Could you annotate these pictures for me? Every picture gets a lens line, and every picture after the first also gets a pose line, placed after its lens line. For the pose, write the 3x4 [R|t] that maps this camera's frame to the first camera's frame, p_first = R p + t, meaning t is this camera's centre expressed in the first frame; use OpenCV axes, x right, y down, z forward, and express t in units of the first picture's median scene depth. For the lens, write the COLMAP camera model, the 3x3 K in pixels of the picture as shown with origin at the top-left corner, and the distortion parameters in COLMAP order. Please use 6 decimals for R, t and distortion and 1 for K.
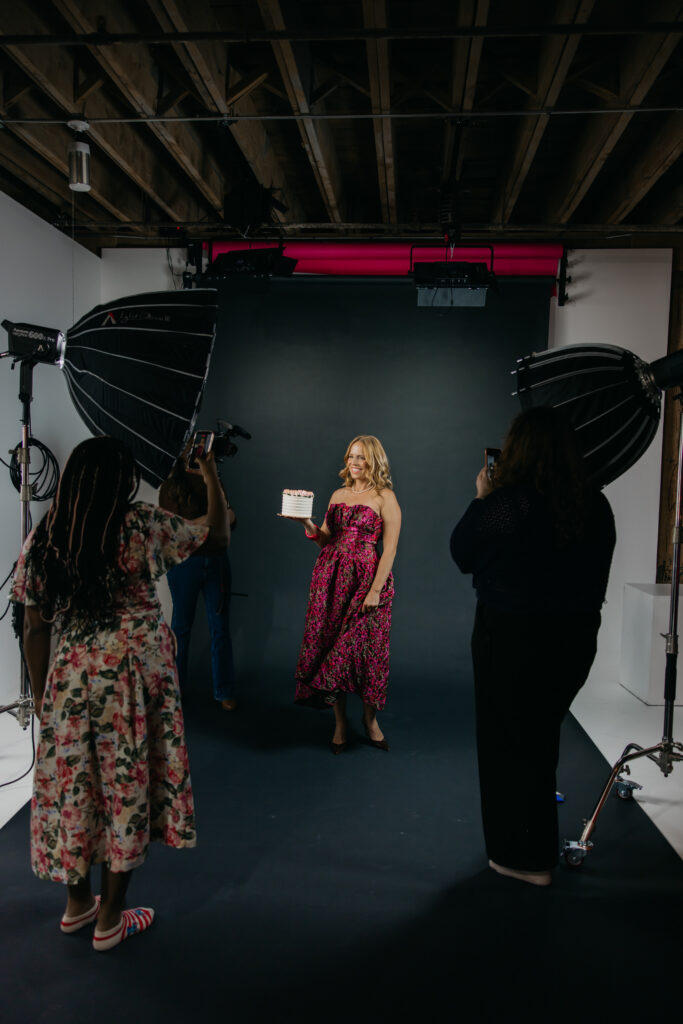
lens RADIAL K [[802.6, 0, 347.7], [0, 802.6, 507.6], [0, 0, 1]] dist [0.001783, -0.001888]
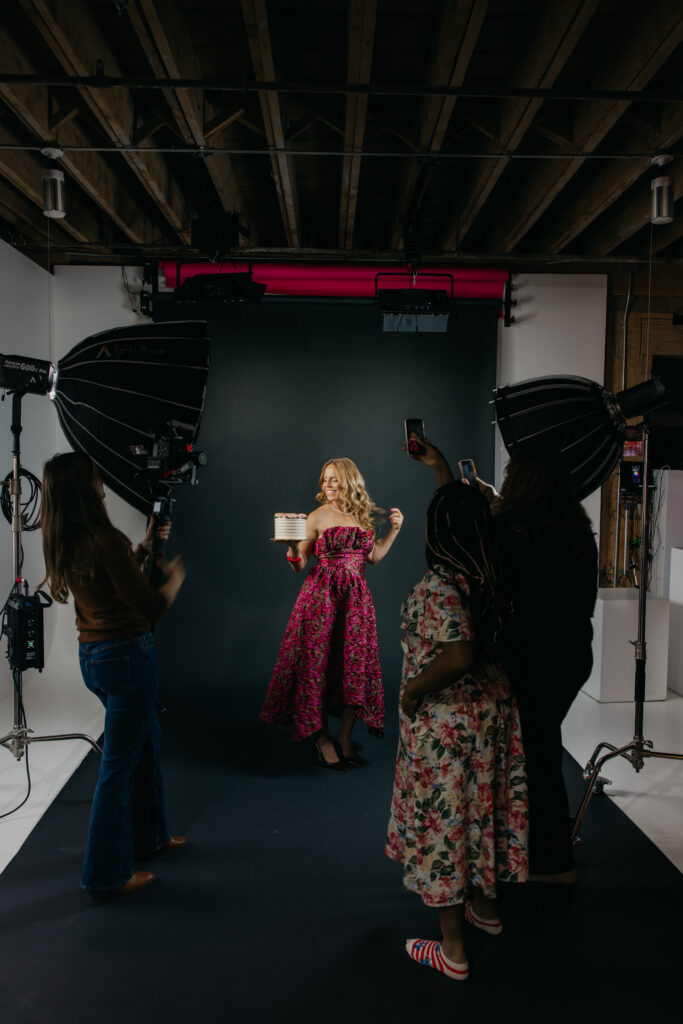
lens RADIAL K [[815.7, 0, 340.9], [0, 815.7, 496.2], [0, 0, 1]] dist [-0.004430, 0.002424]
pose [[0.993136, -0.018093, 0.115557, -0.102287], [0.019027, 0.999795, -0.006987, -0.032925], [-0.115407, 0.009137, 0.993276, -0.048498]]
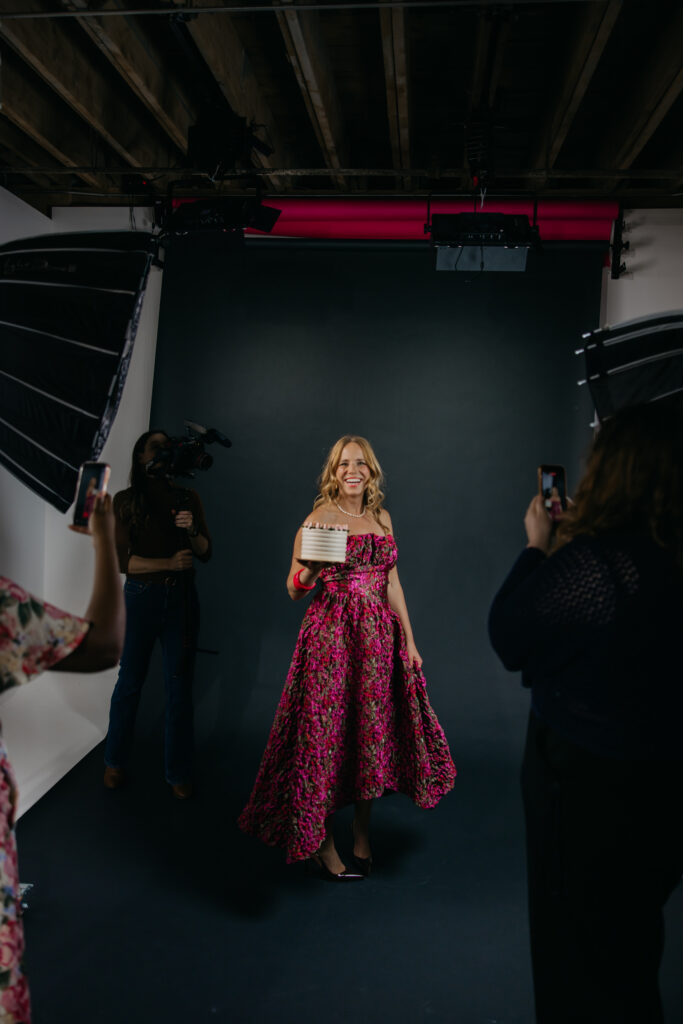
lens RADIAL K [[774.1, 0, 346.6], [0, 774.1, 484.3], [0, 0, 1]] dist [0.004994, 0.002203]
pose [[0.999691, 0.012695, -0.021360, 0.022041], [-0.013163, 0.999673, -0.021919, -0.033704], [0.021075, 0.022194, 0.999532, 0.292233]]
